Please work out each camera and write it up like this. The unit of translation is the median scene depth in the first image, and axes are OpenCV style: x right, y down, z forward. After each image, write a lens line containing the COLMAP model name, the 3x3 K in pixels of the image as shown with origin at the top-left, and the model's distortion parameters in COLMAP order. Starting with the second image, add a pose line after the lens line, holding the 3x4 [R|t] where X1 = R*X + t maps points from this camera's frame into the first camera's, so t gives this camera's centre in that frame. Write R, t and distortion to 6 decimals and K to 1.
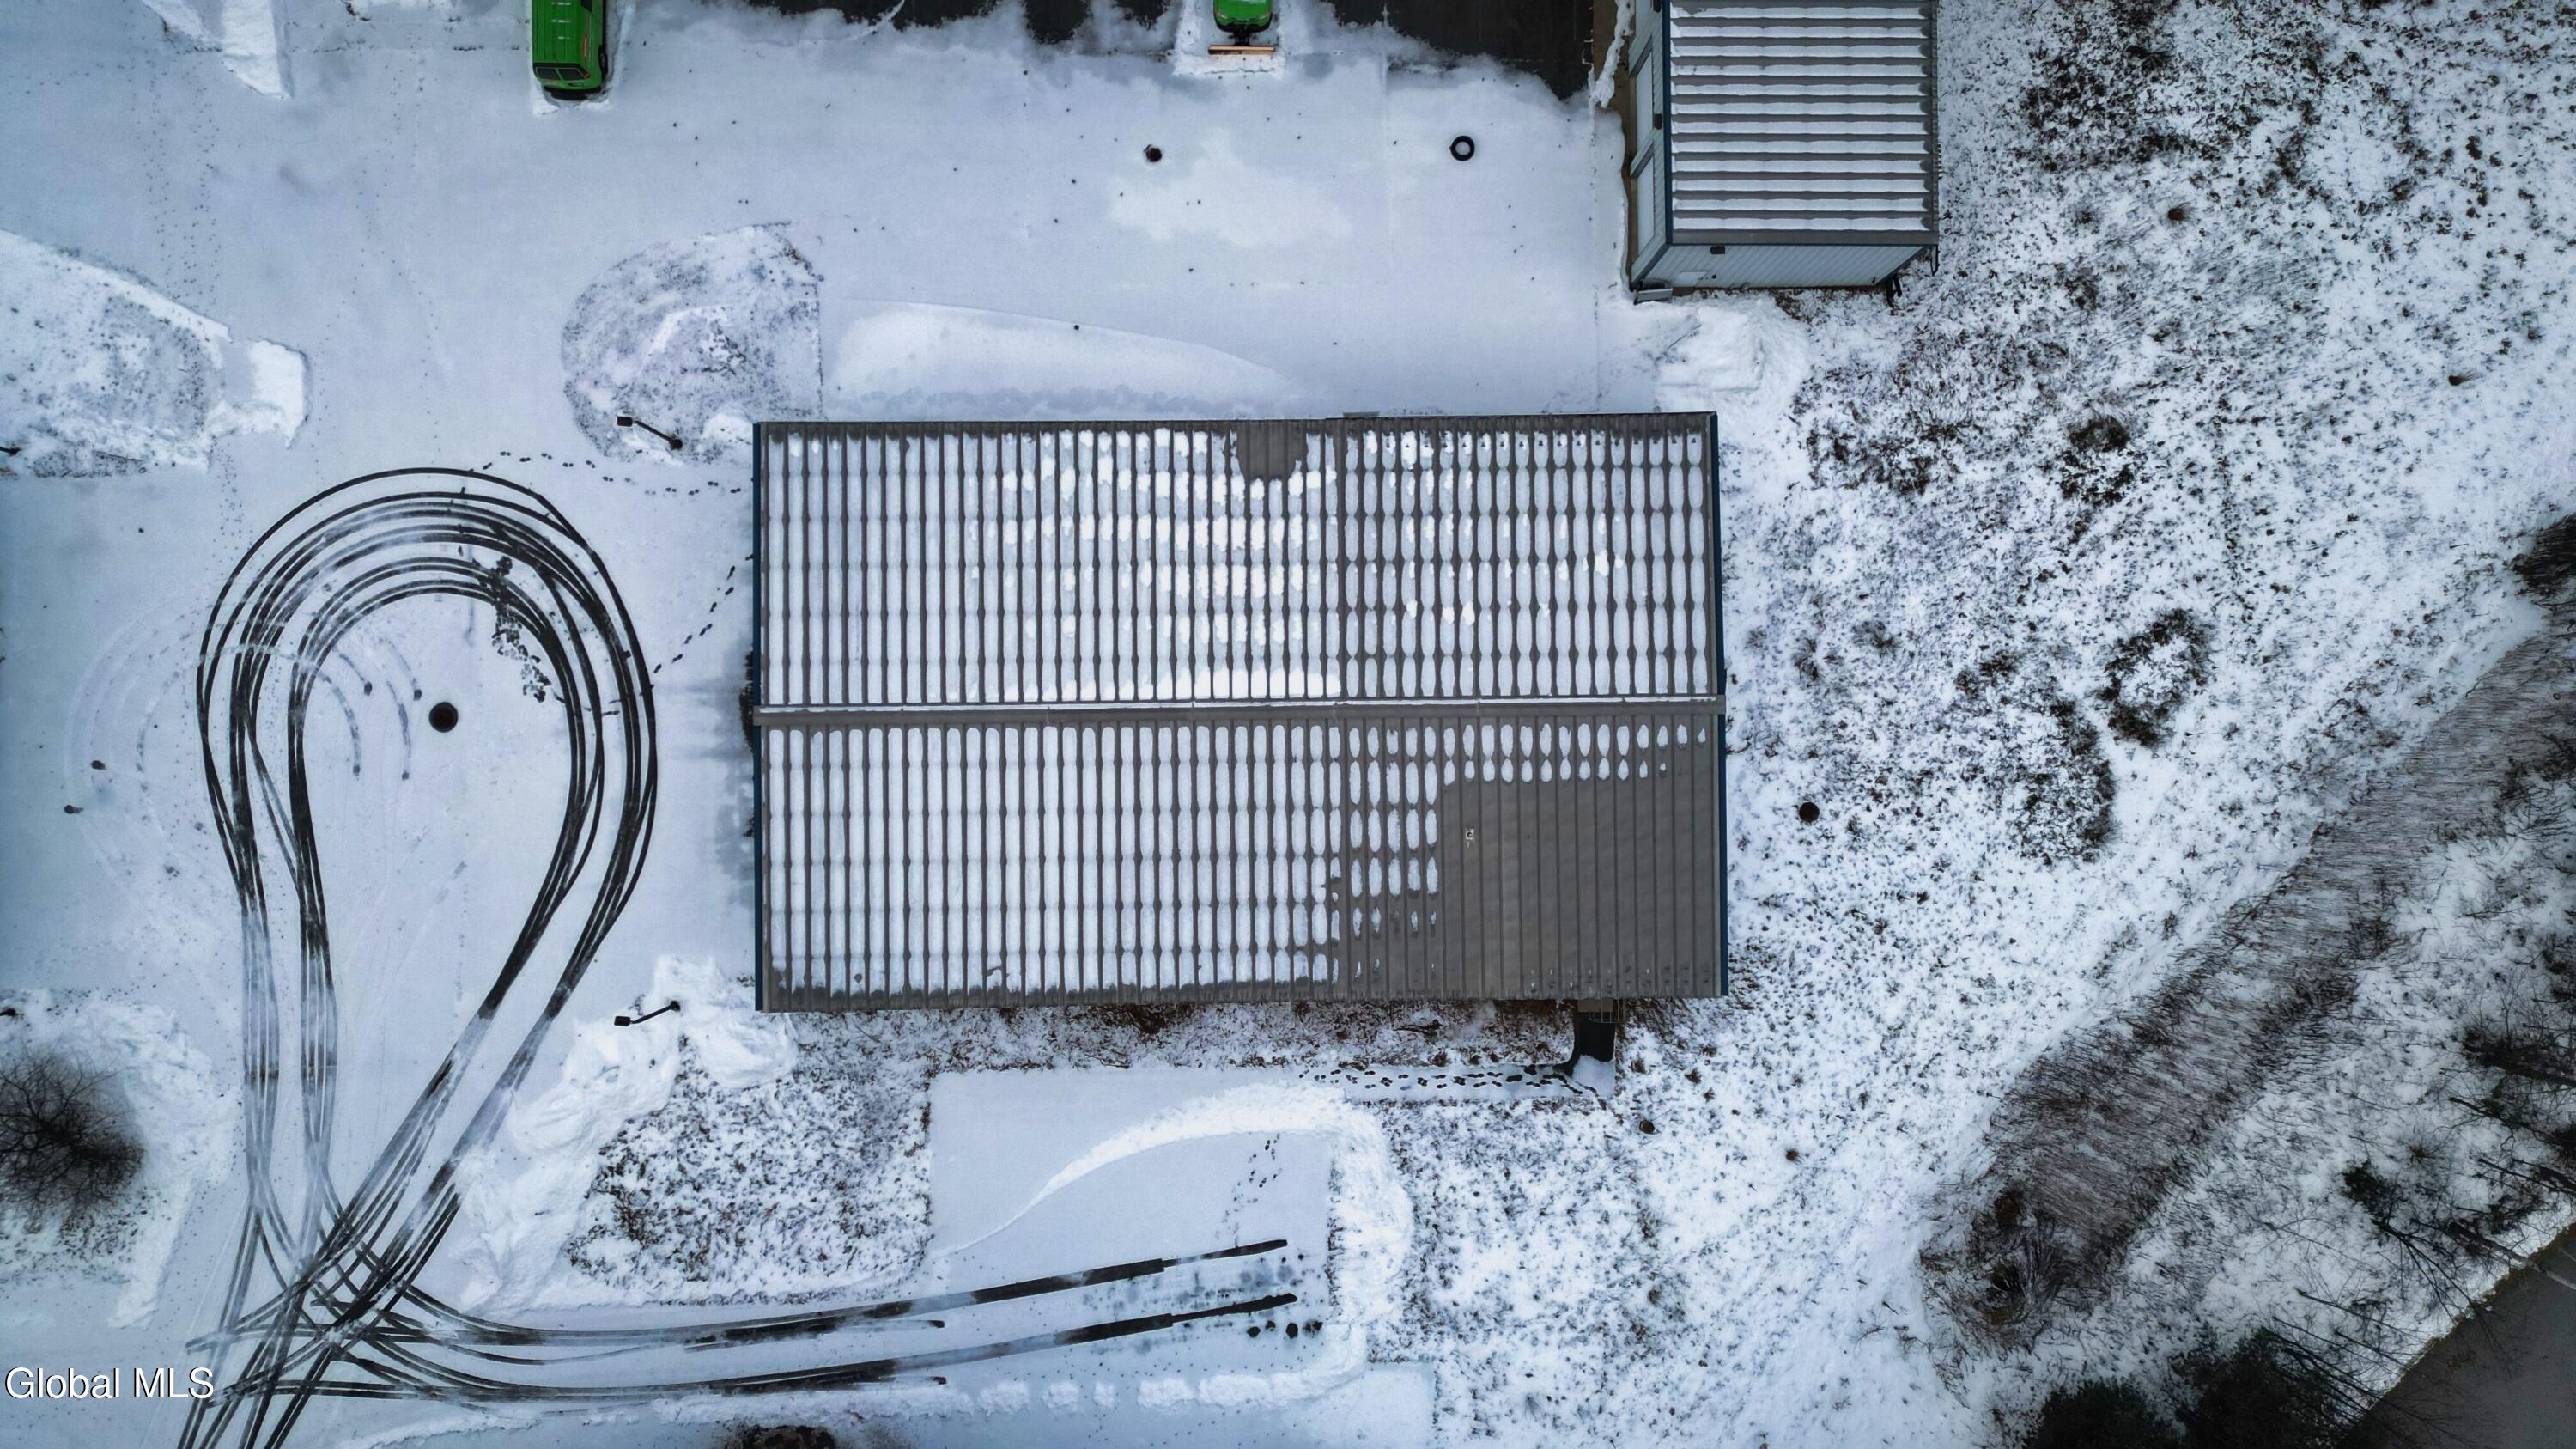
lens RADIAL K [[1784.8, 0, 1271.6], [0, 1784.8, 724.2], [0, 0, 1]] dist [0.092558, -0.082378]
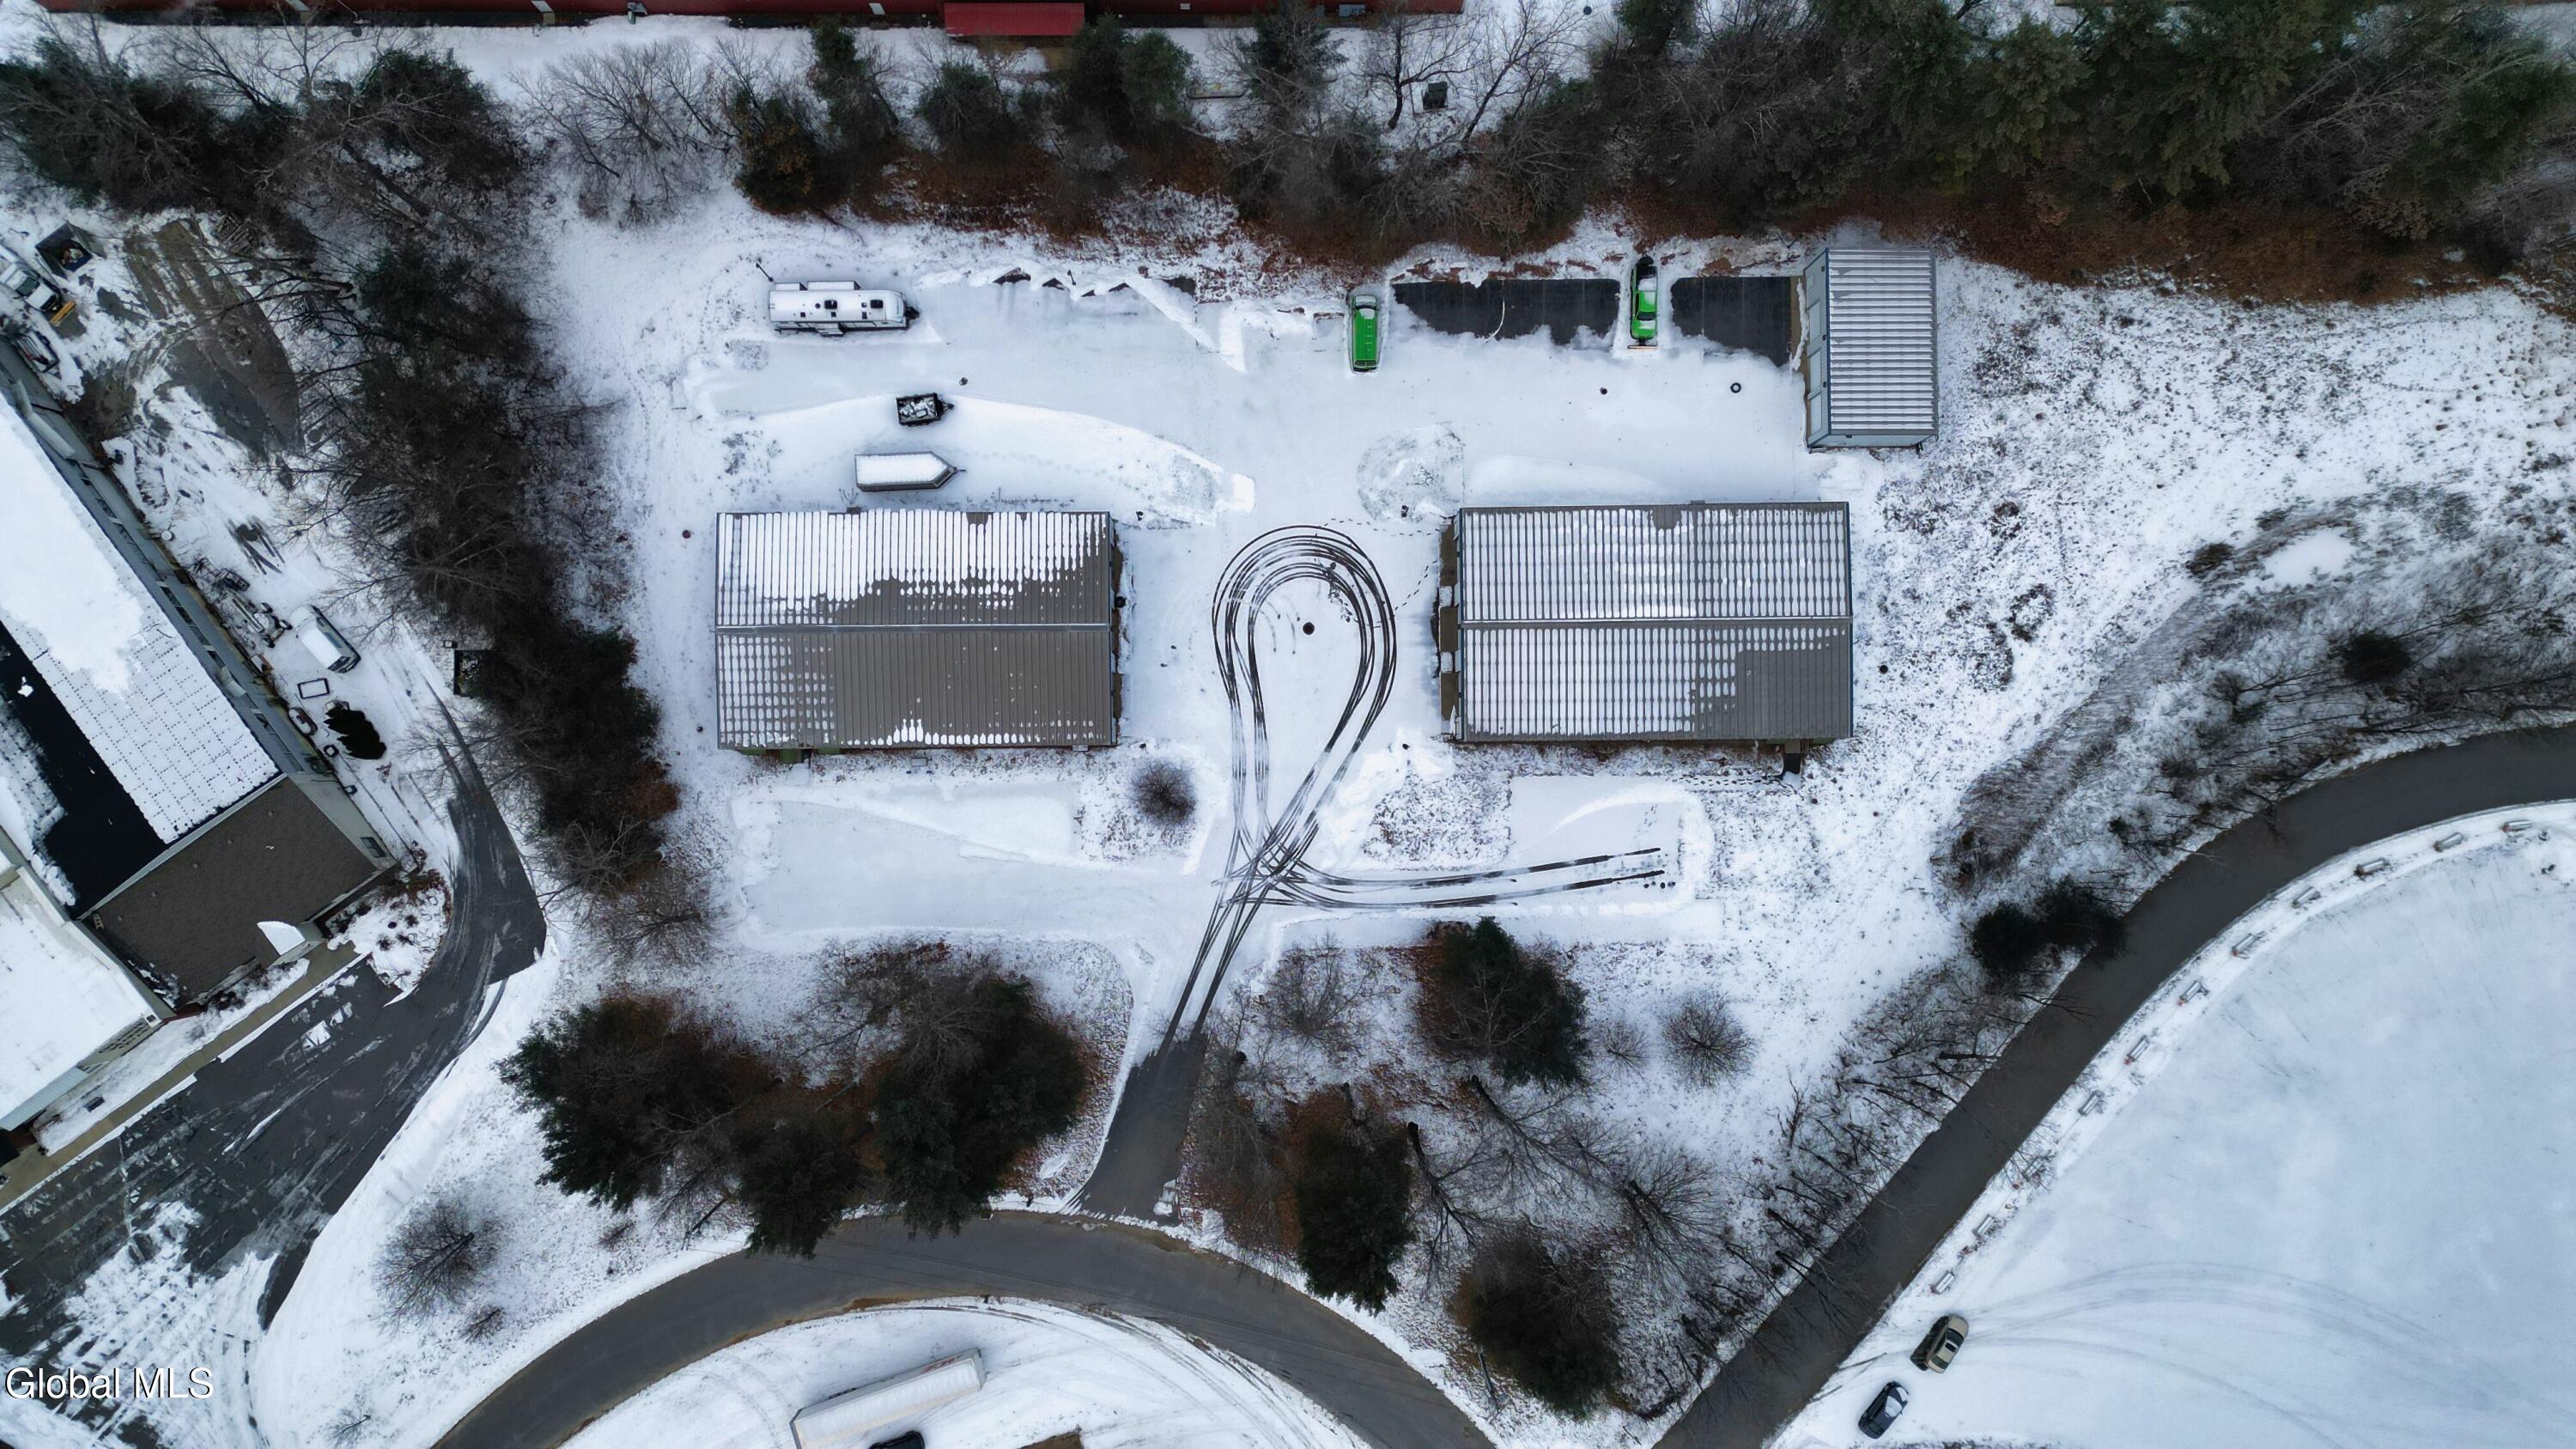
lens RADIAL K [[1784.8, 0, 1273.7], [0, 1784.8, 724.2], [0, 0, 1]] dist [0.092558, -0.082378]
pose [[0.999990, 0.002717, -0.003467, -0.494860], [-0.002744, 0.999966, -0.007712, 0.142308], [0.003446, 0.007722, 0.999964, -1.371850]]
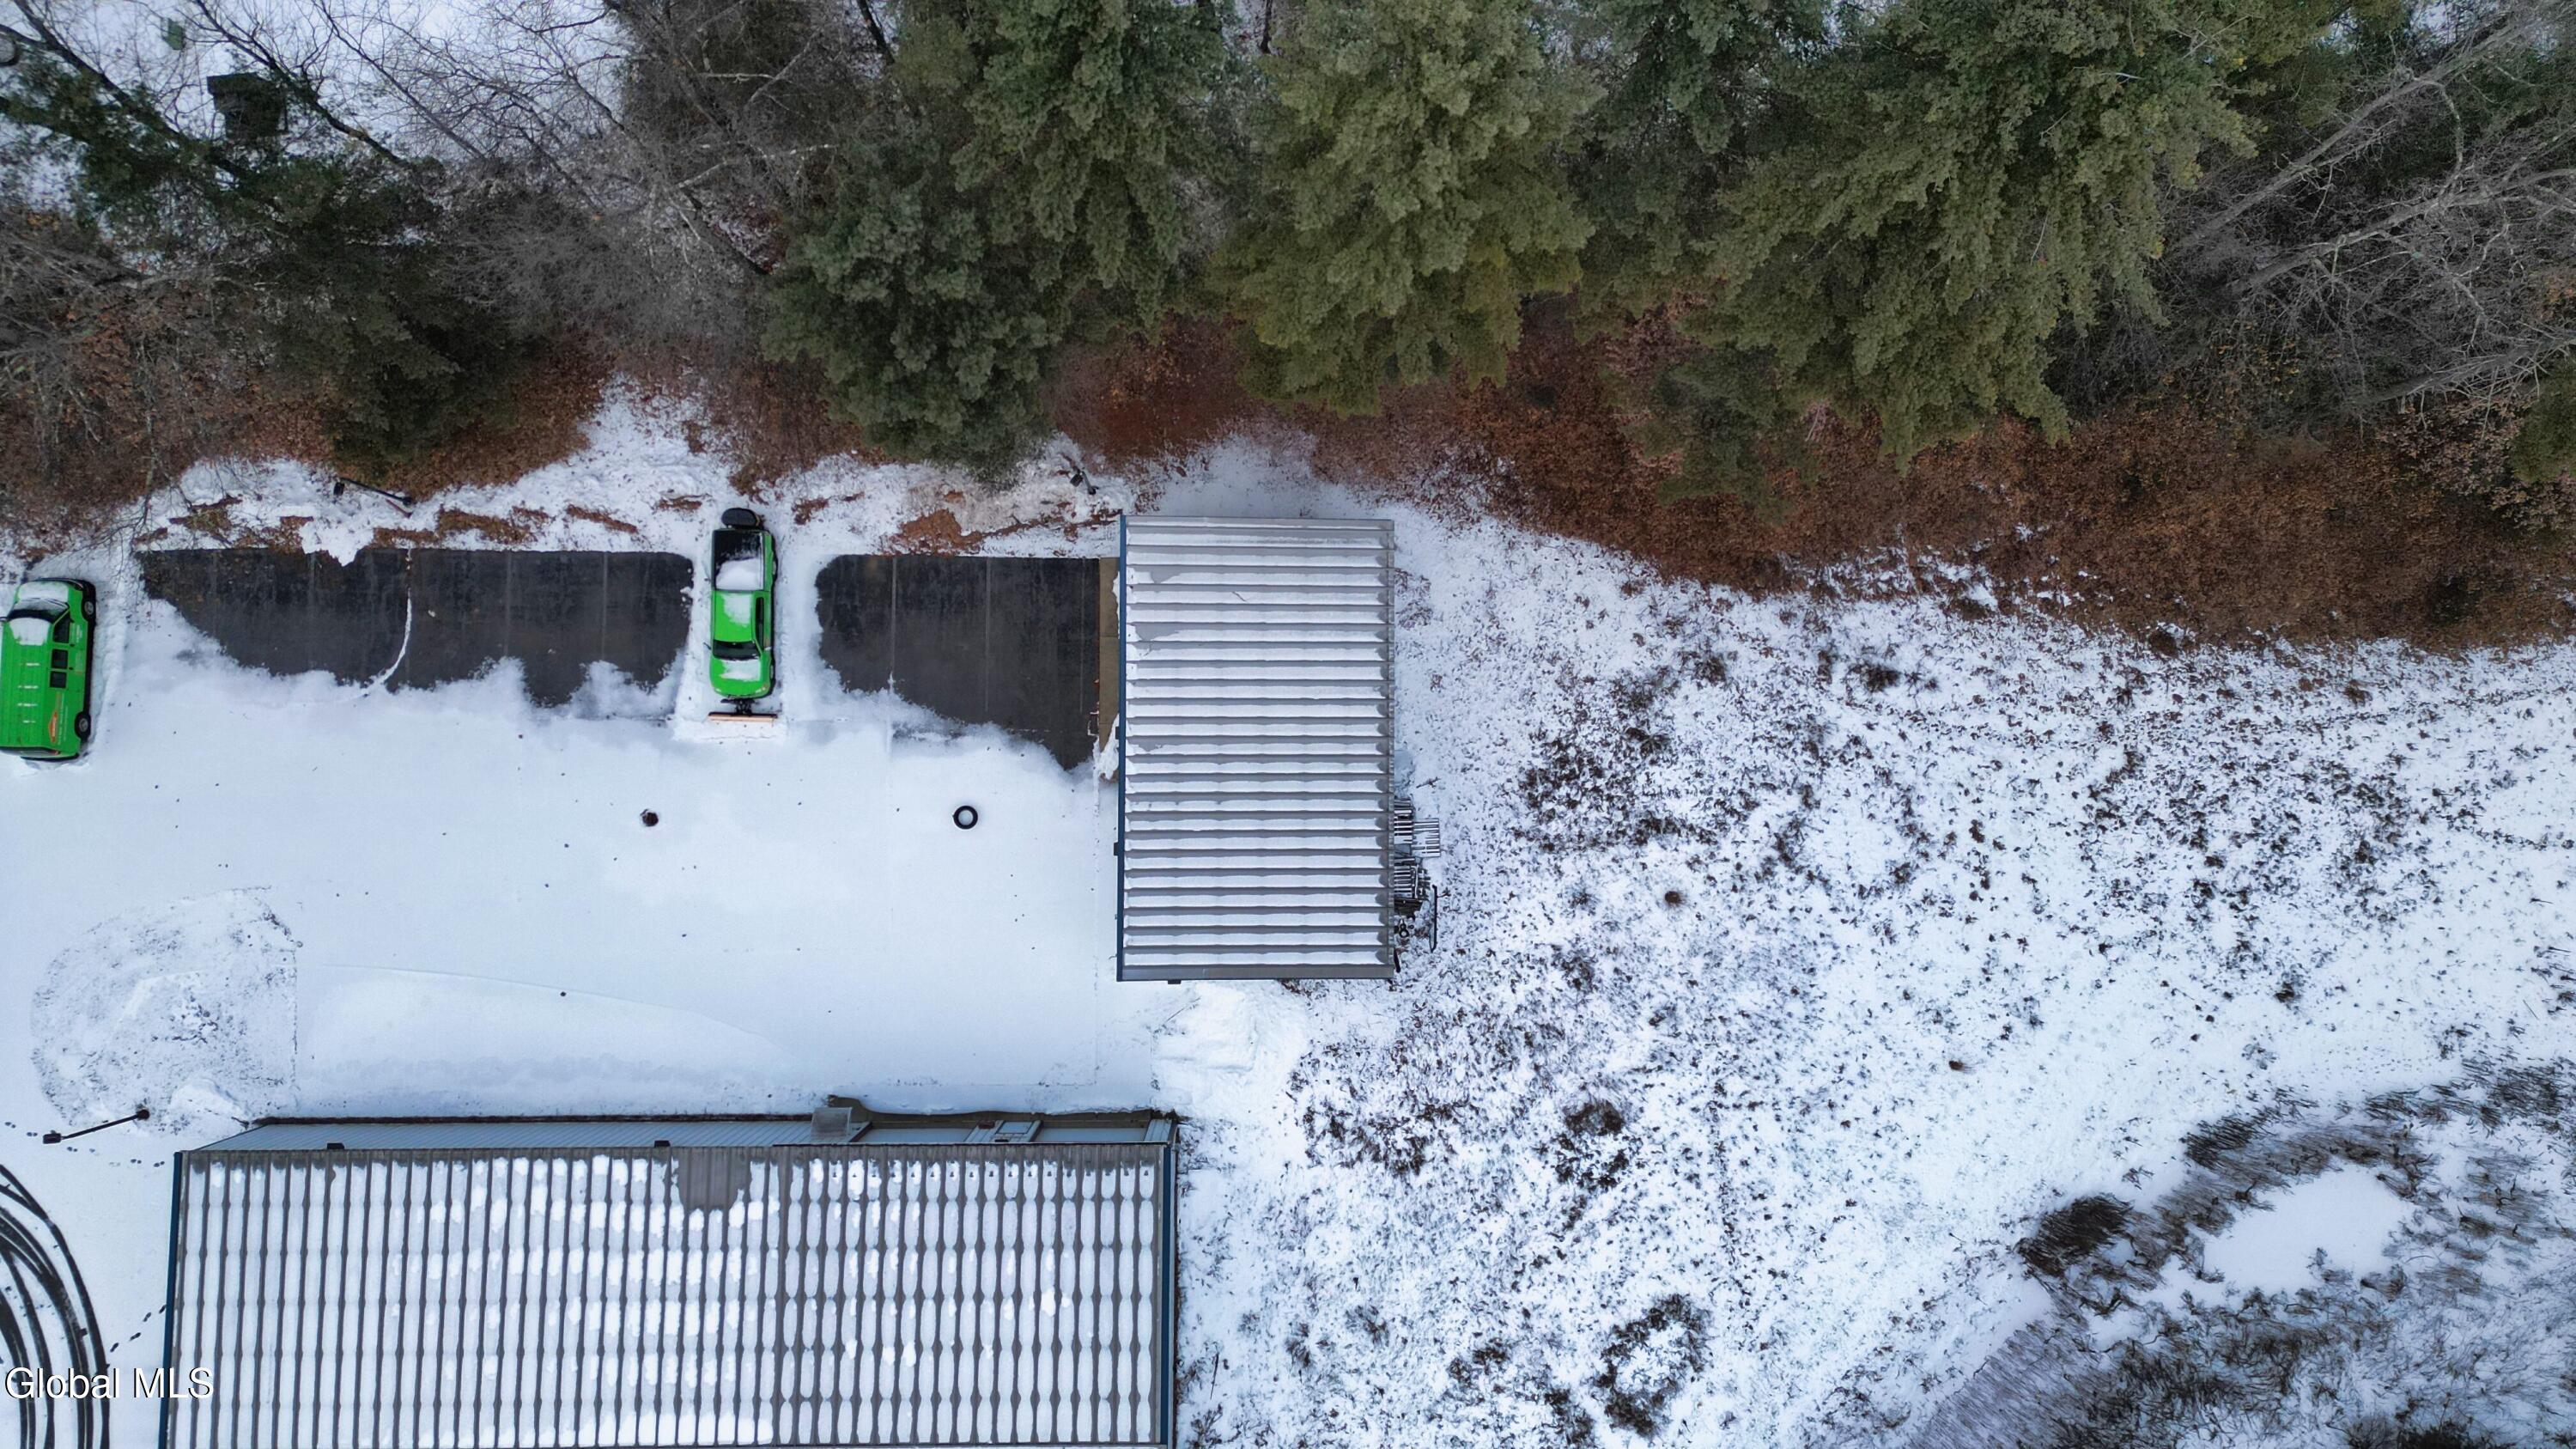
lens RADIAL K [[1784.8, 0, 1268.3], [0, 1784.8, 724.5], [0, 0, 1]] dist [0.092558, -0.082378]
pose [[0.999834, 0.018046, -0.002482, 0.278643], [-0.018073, 0.999773, -0.011288, -0.366334], [0.002277, 0.011331, 0.999933, 0.008694]]
